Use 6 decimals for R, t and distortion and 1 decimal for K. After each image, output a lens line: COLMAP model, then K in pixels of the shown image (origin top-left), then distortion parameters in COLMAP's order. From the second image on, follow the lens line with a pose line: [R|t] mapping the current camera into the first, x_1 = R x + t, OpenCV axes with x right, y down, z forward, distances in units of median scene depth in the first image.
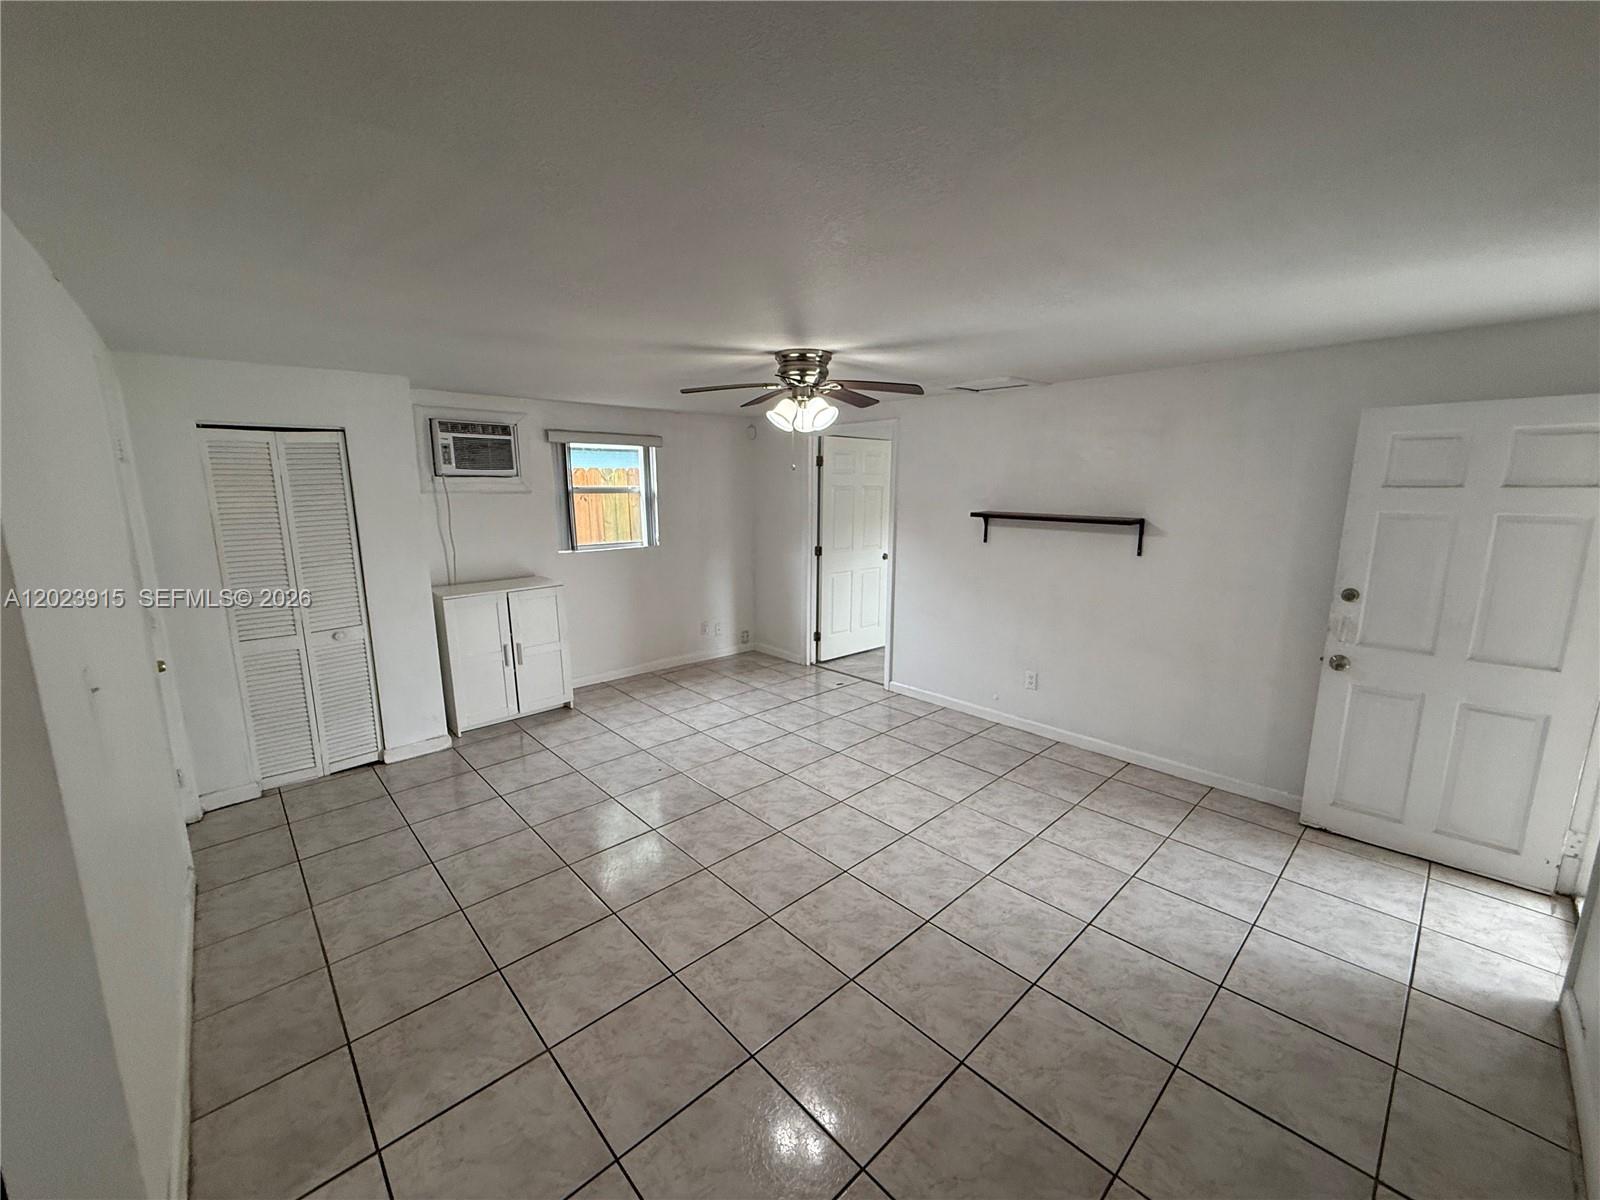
lens RADIAL K [[636.4, 0, 804.0], [0, 636.4, 605.2], [0, 0, 1]] dist [-0.000266, -0.000100]
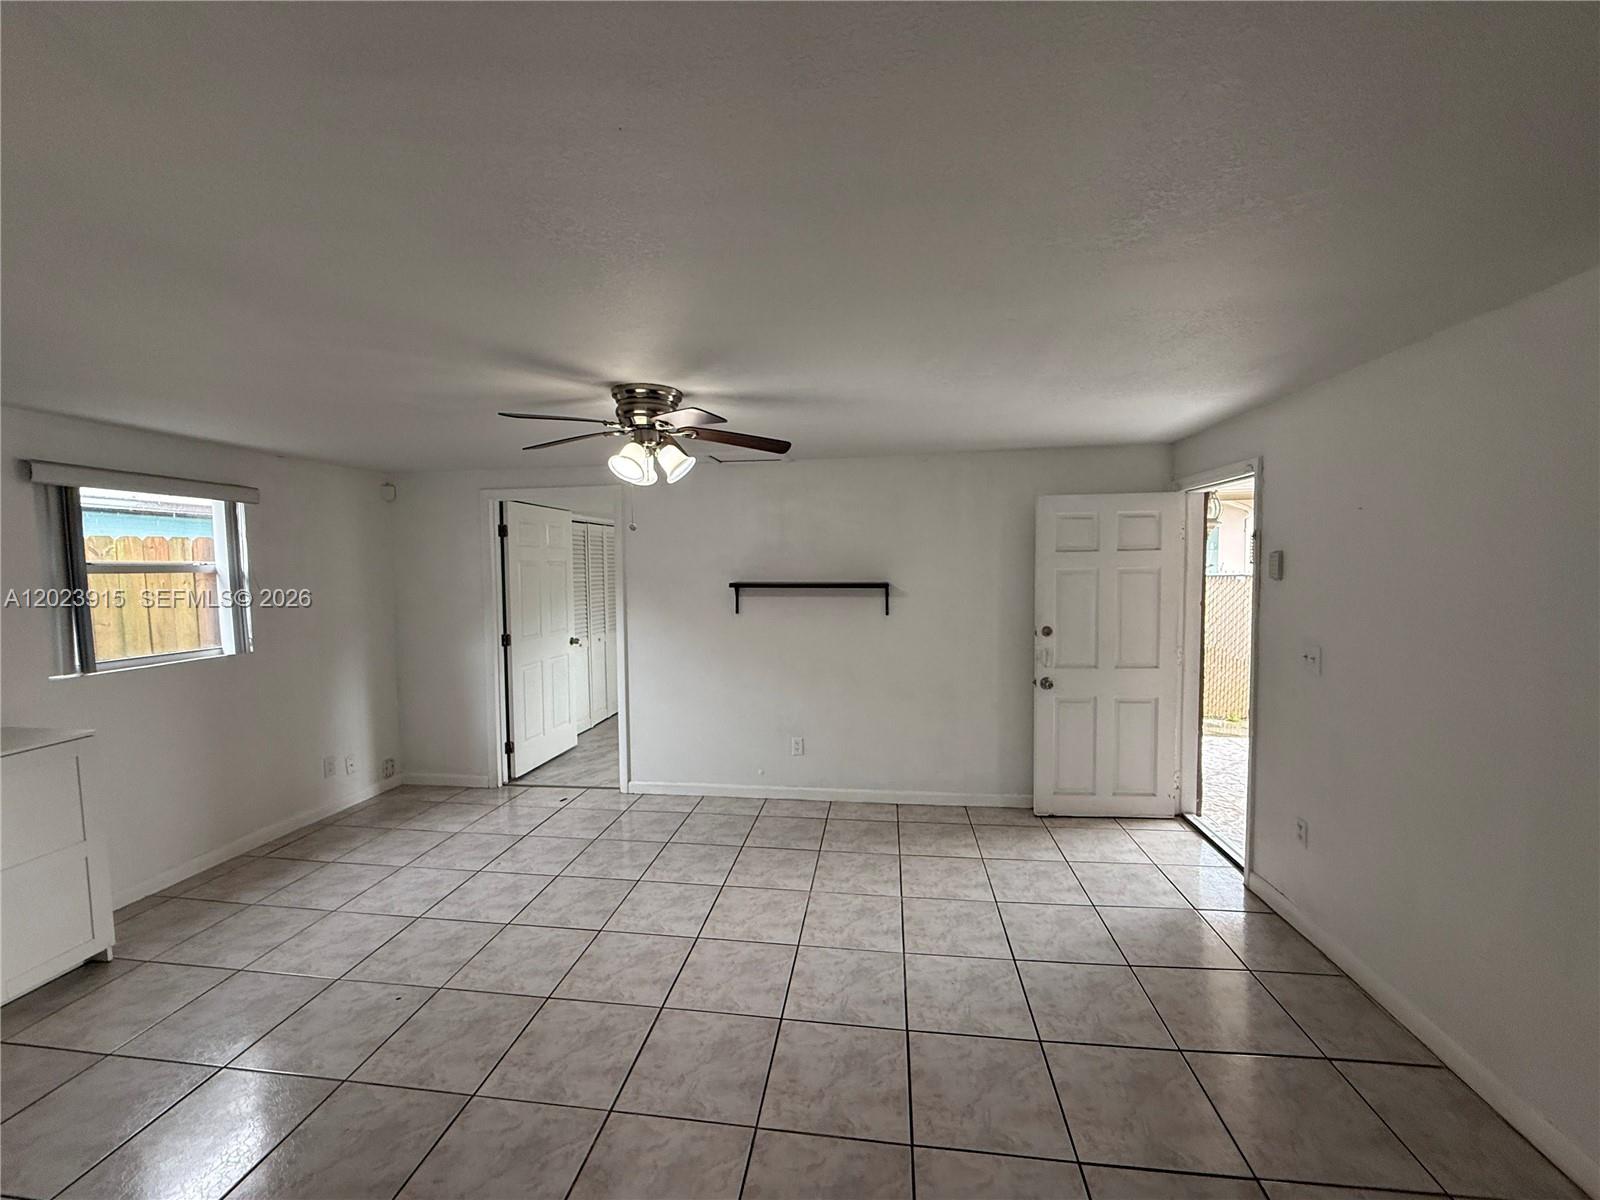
lens RADIAL K [[636.4, 0, 800.5], [0, 636.4, 604.5], [0, 0, 1]] dist [-0.000266, -0.000100]
pose [[0.776126, -0.048622, 0.628700, -0.287822], [0.130483, 0.987827, -0.084685, -0.019349], [-0.616929, 0.147761, 0.773023, 0.209868]]
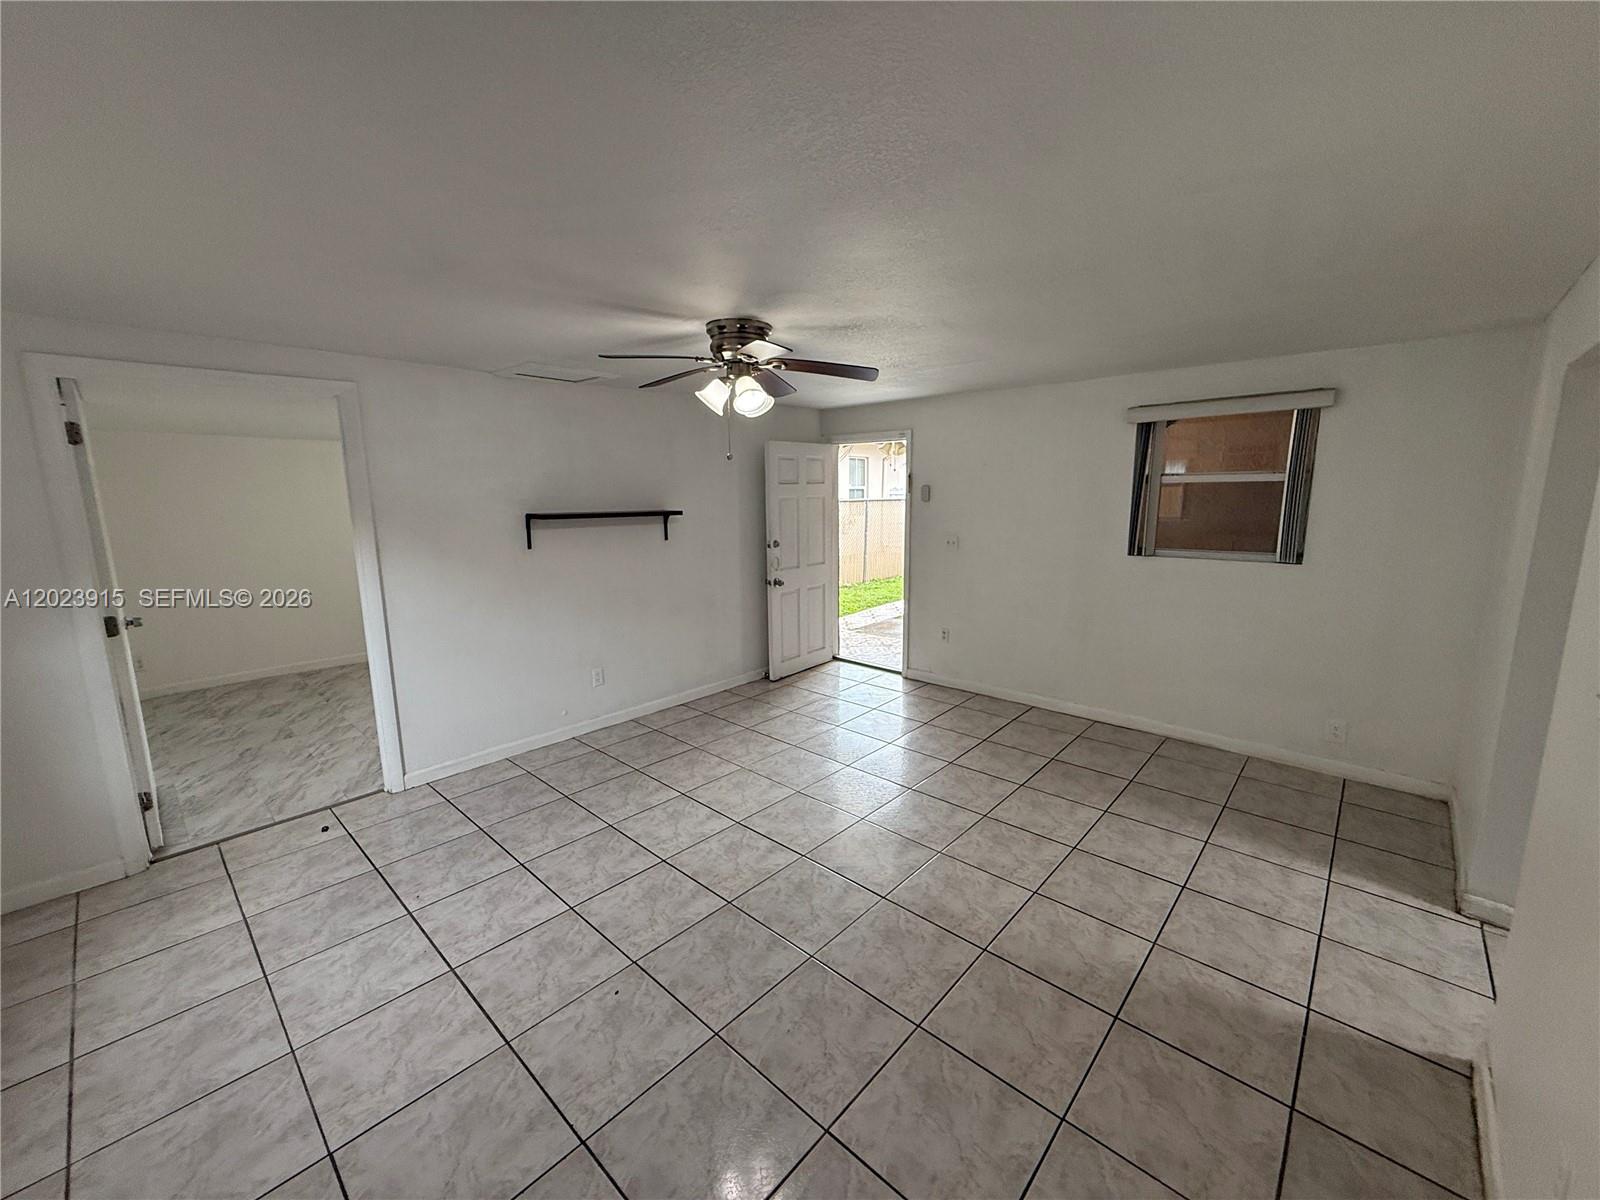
lens RADIAL K [[636.4, 0, 804.6], [0, 636.4, 594.4], [0, 0, 1]] dist [-0.000266, -0.000100]
pose [[-0.079602, -0.162152, 0.983550, -0.706554], [0.196784, 0.964708, 0.174972, -0.132903], [-0.977210, 0.207475, -0.044884, 0.778802]]
